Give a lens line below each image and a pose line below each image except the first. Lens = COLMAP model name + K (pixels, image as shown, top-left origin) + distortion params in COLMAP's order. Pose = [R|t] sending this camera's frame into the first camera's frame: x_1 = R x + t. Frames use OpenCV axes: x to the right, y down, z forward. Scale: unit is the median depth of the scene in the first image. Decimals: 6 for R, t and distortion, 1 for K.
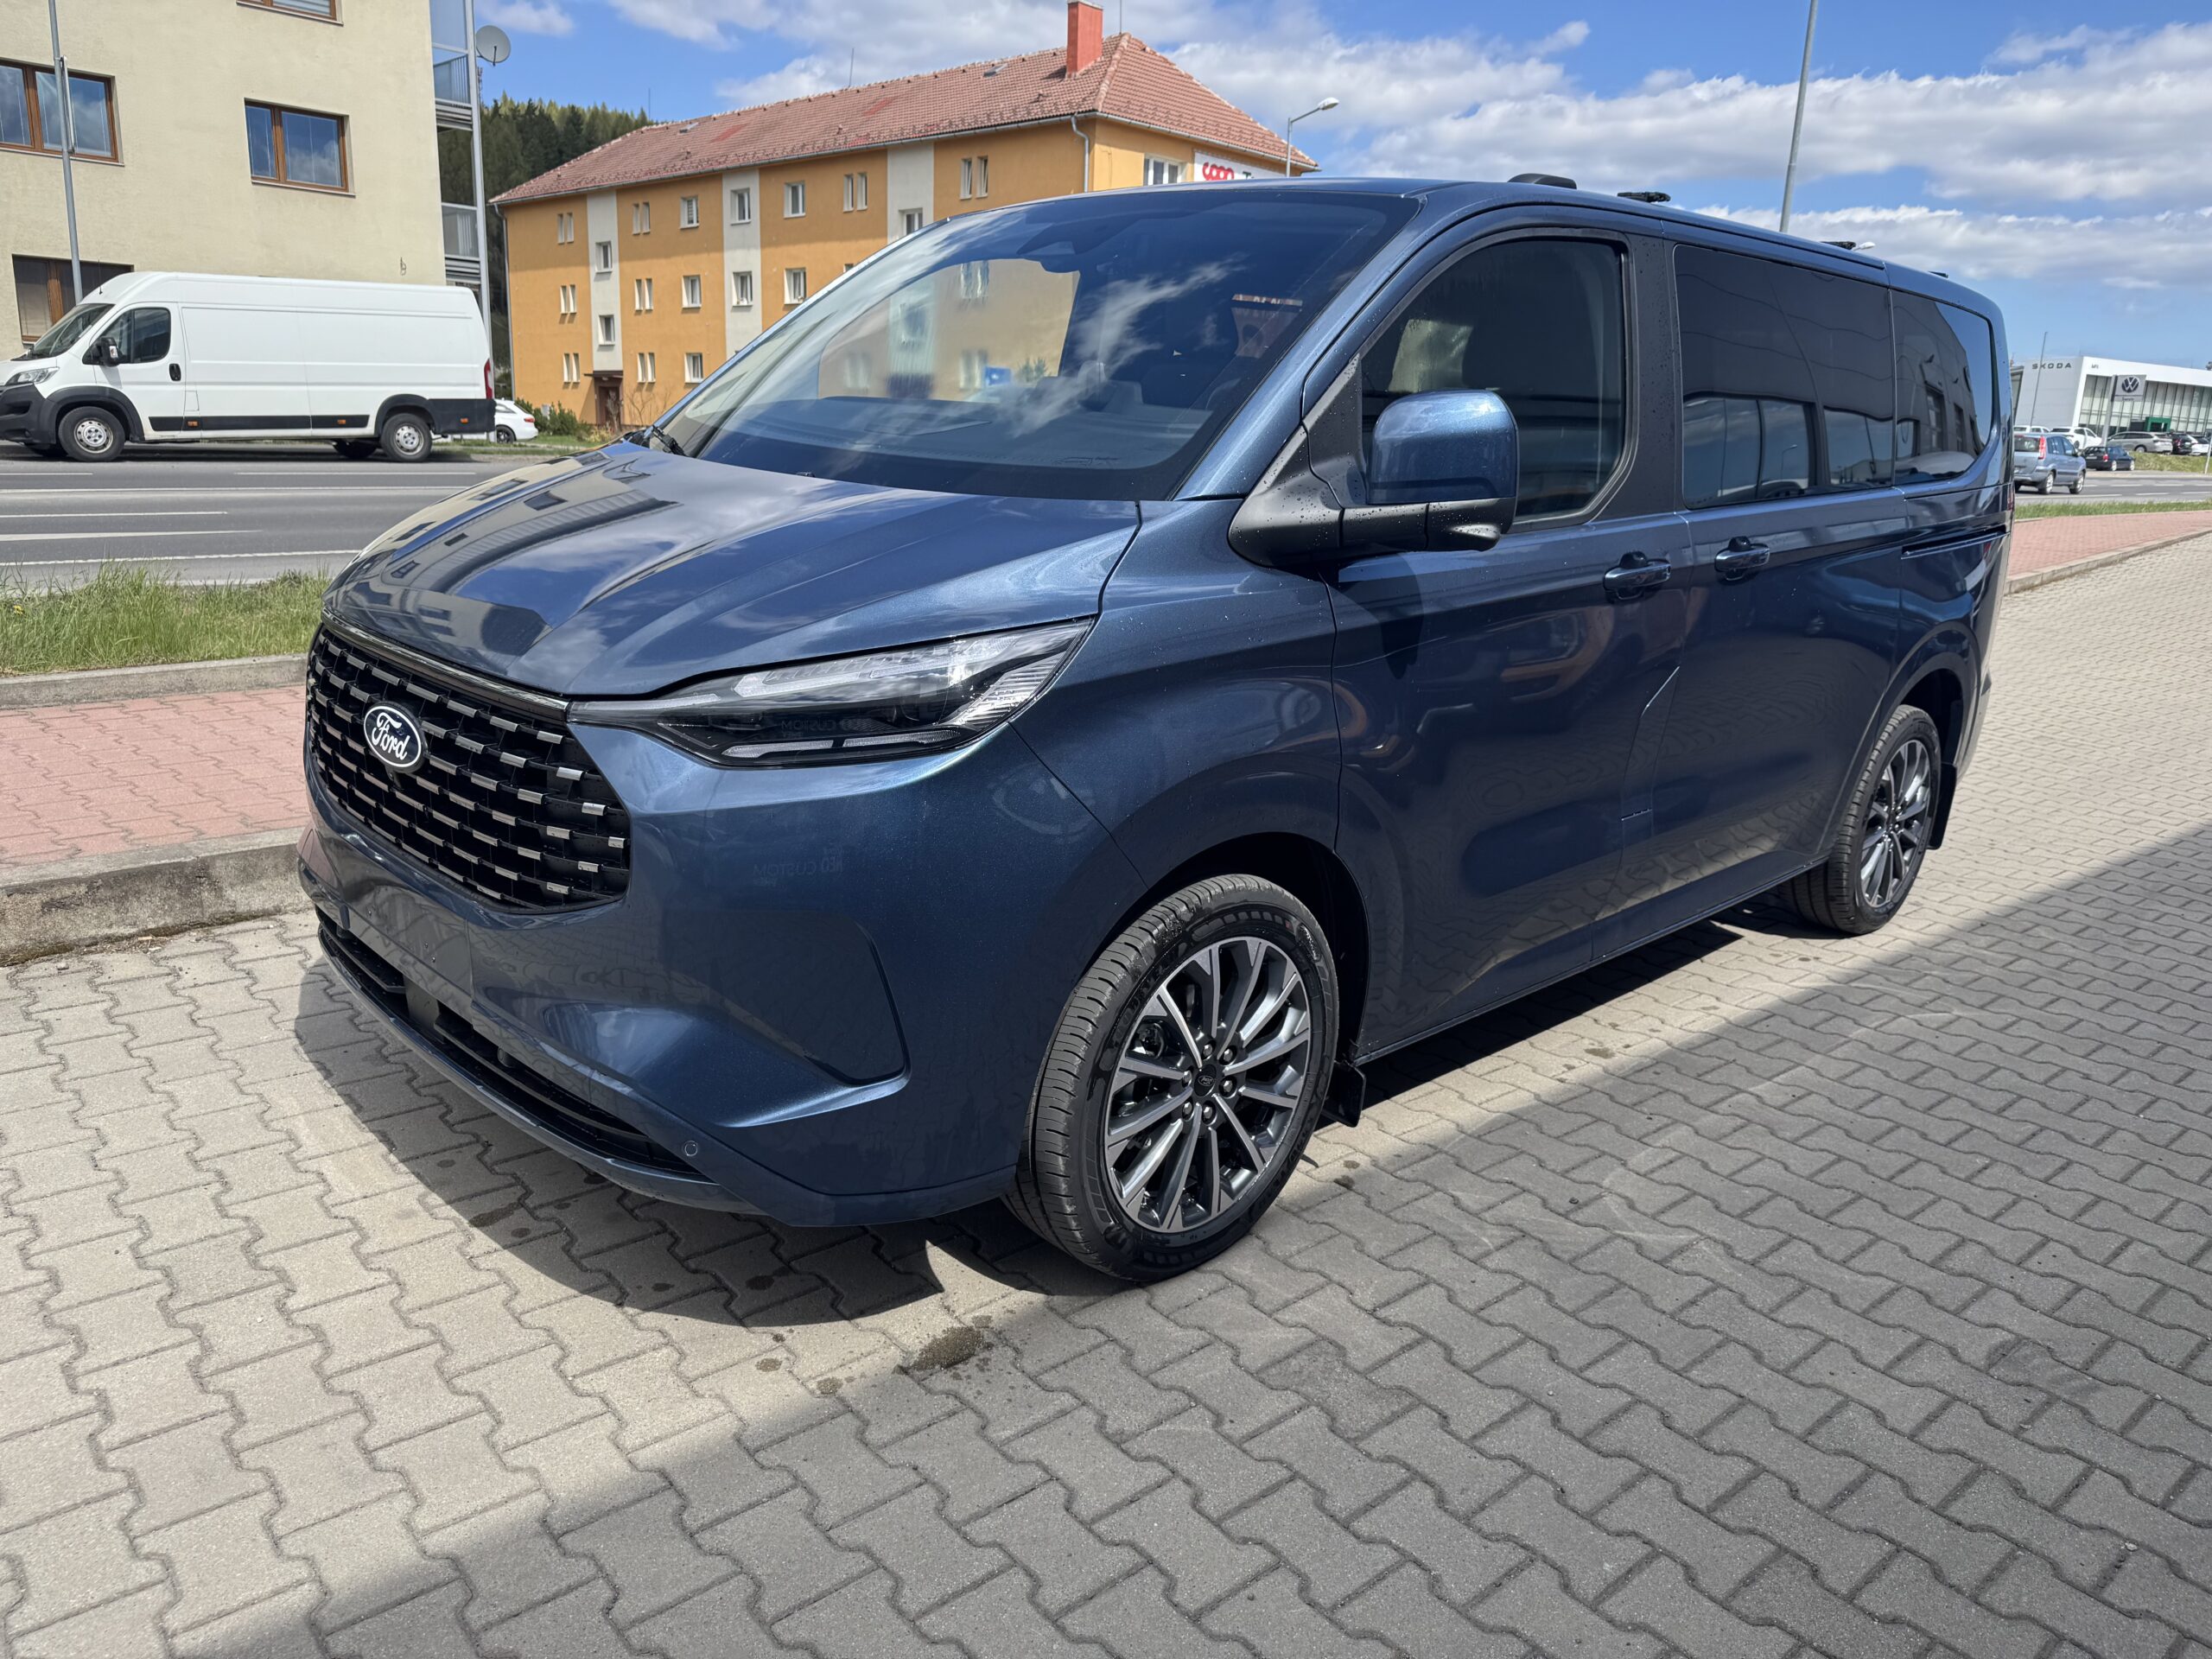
lens RADIAL K [[1595.2, 0, 1106.0], [0, 1595.2, 829.5], [0, 0, 1]] dist [0.001925, 0.000177]
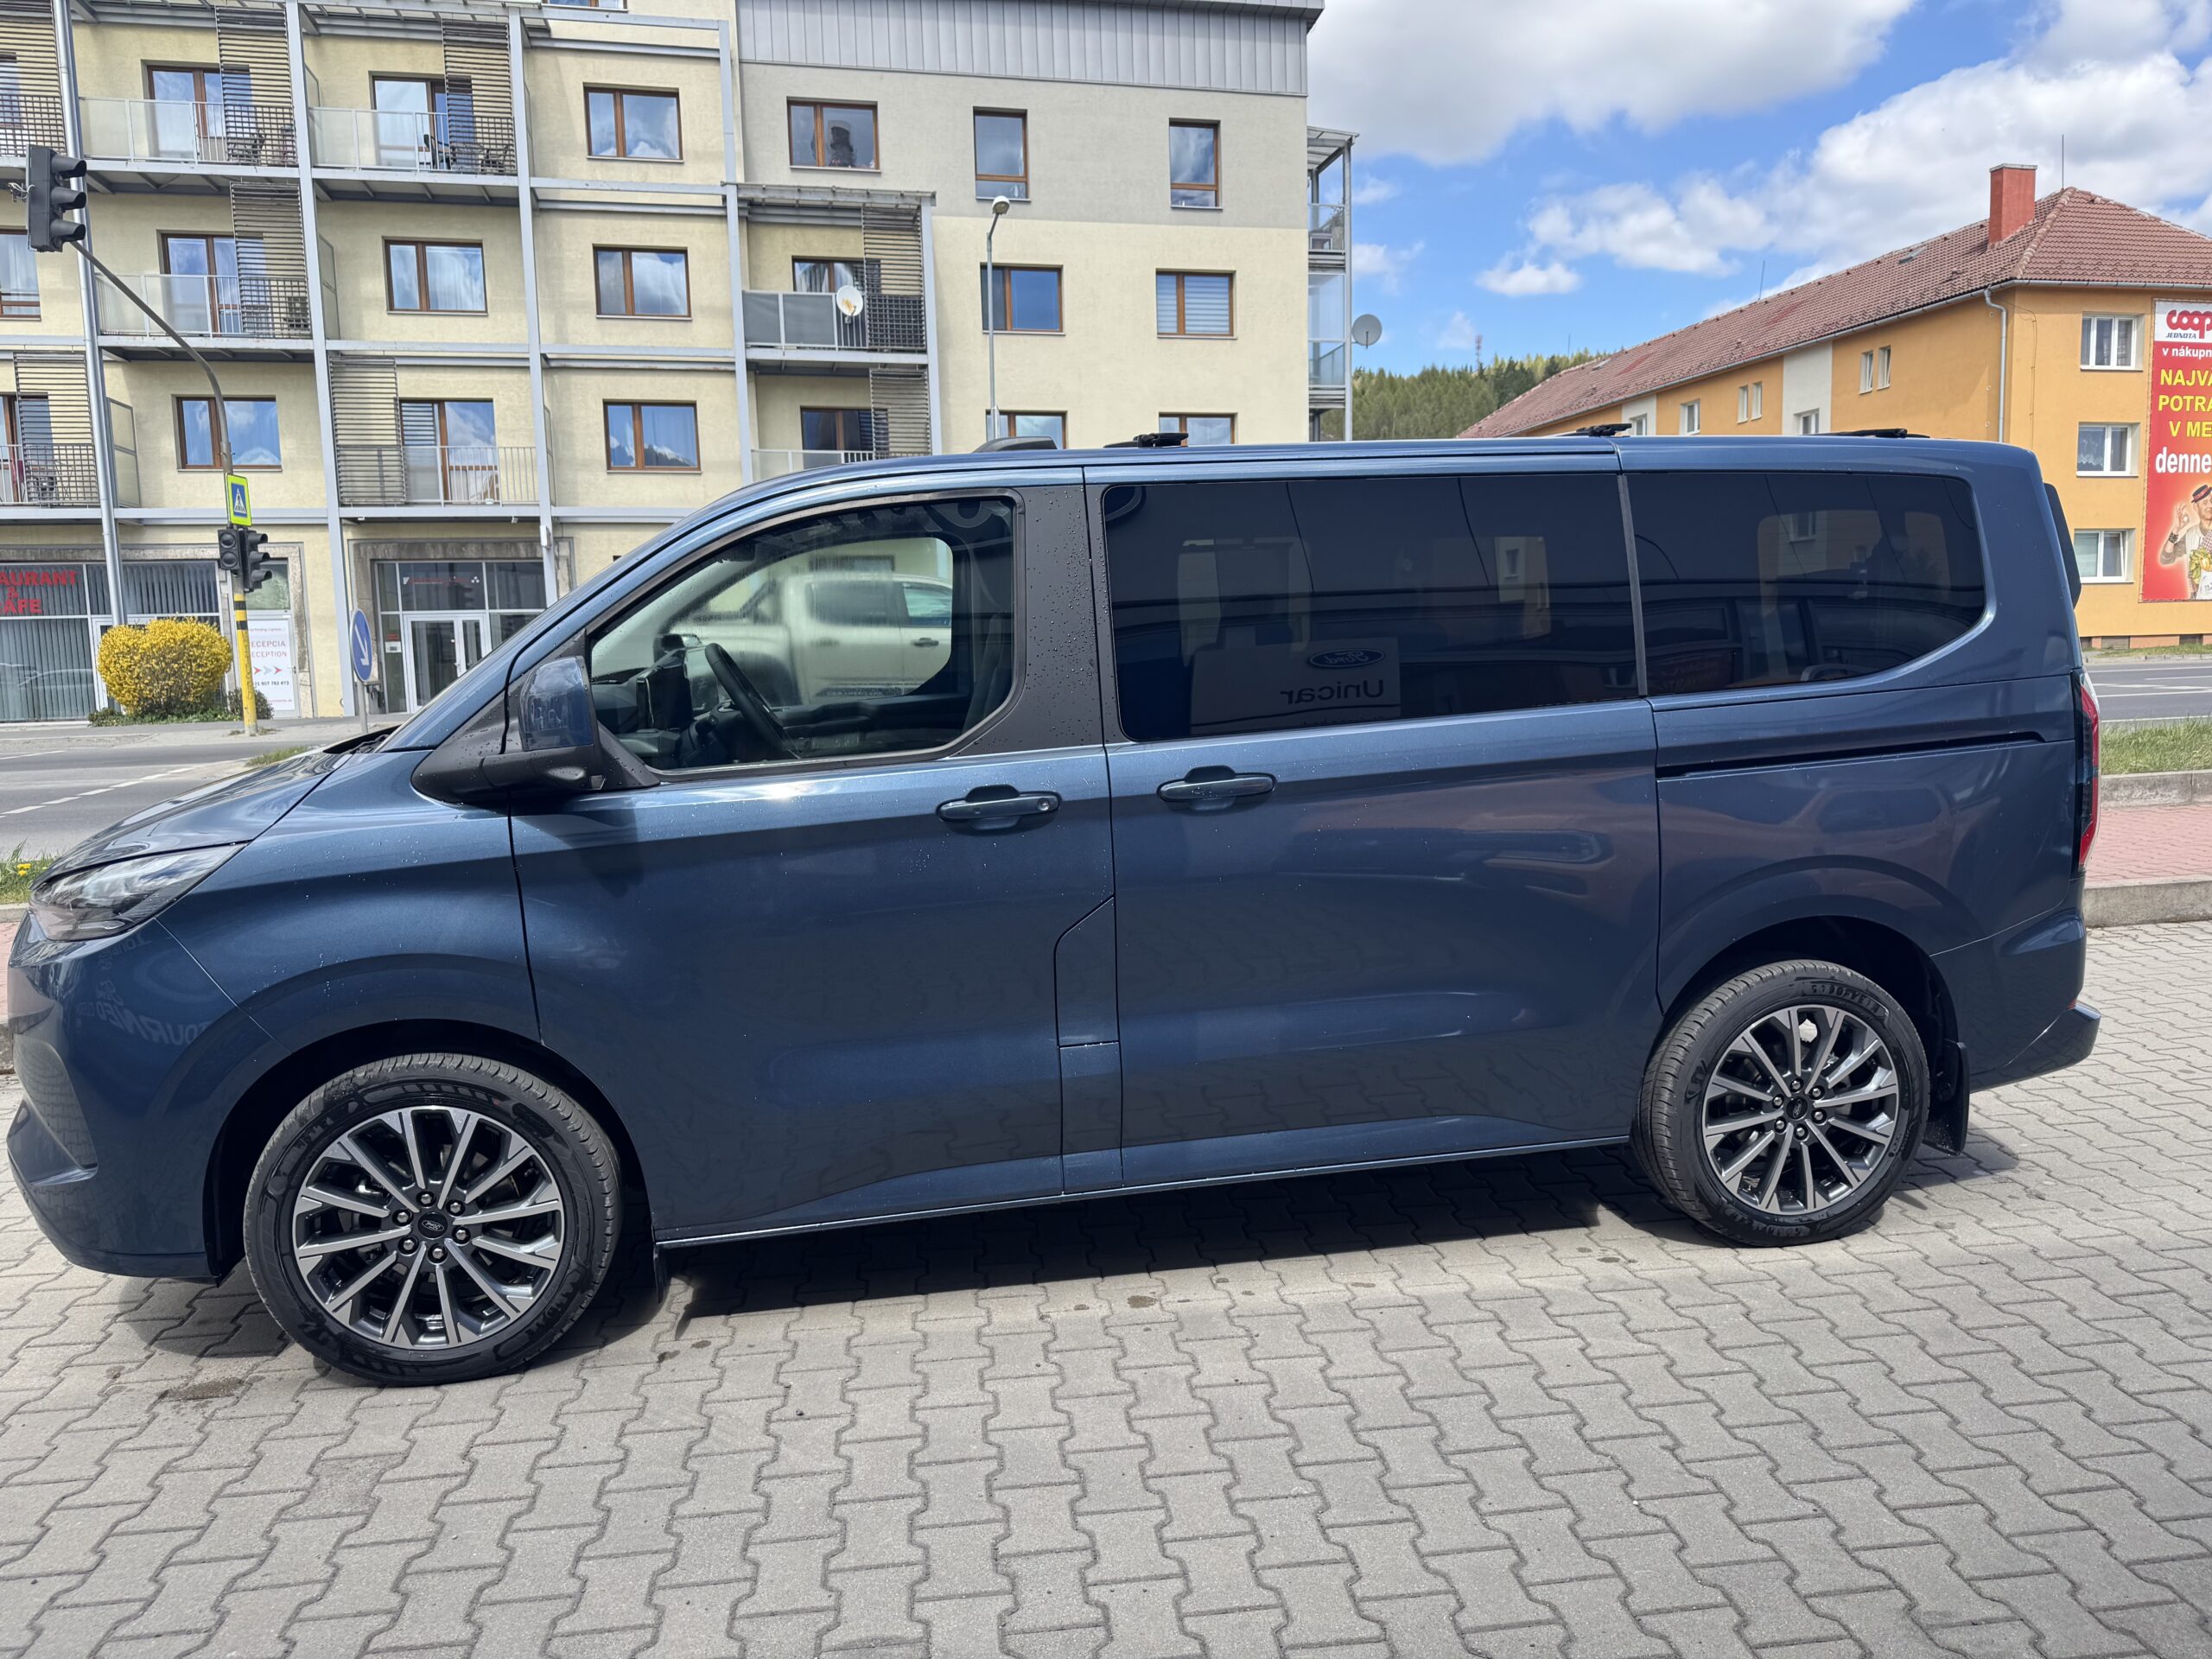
lens RADIAL K [[1574.8, 0, 1106.0], [0, 1574.8, 829.5], [0, 0, 1]] dist [0.027131, -0.035088]
pose [[0.823484, 0.006461, -0.567303, 0.641763], [-0.080472, 0.991155, -0.105523, -0.031034], [0.561604, 0.132549, 0.816720, 0.137844]]
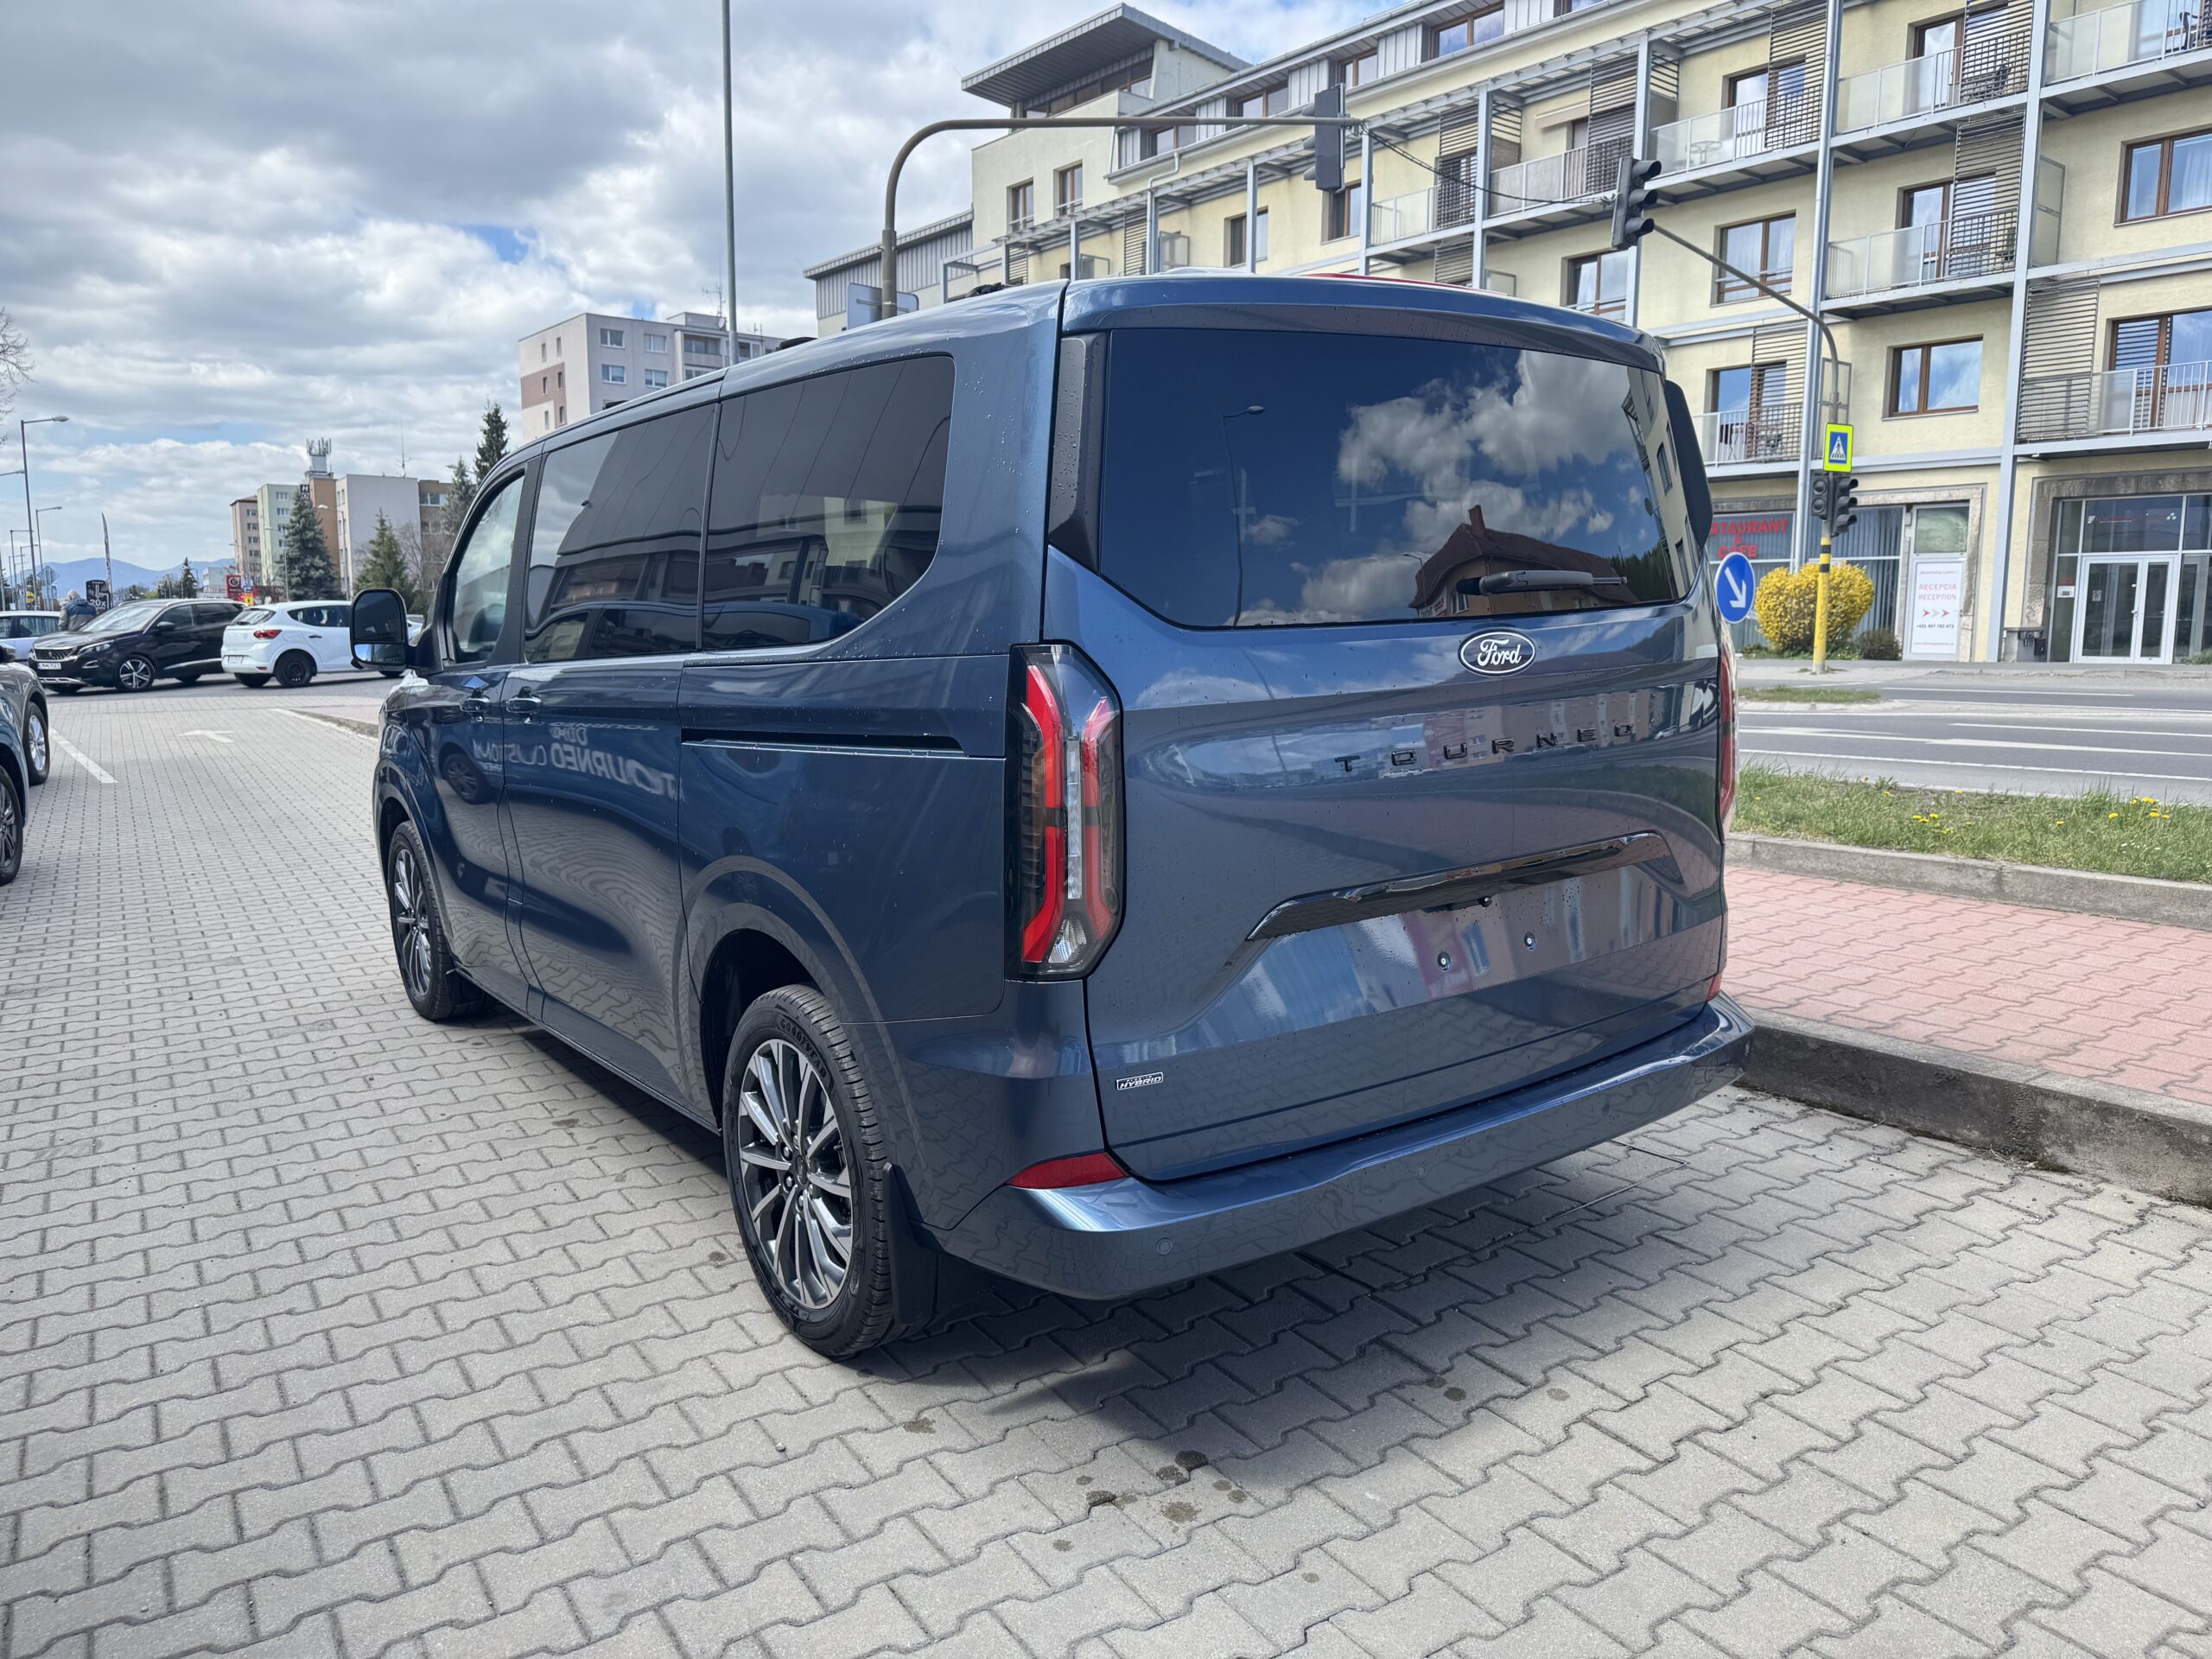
lens RADIAL K [[1557.6, 0, 1106.0], [0, 1557.6, 829.5], [0, 0, 1]] dist [-0.002980, -0.003733]
pose [[-0.148884, 0.098164, -0.983970, 1.055540], [-0.243021, 0.960910, 0.132635, -0.246721], [0.958527, 0.258873, -0.119208, 1.135244]]
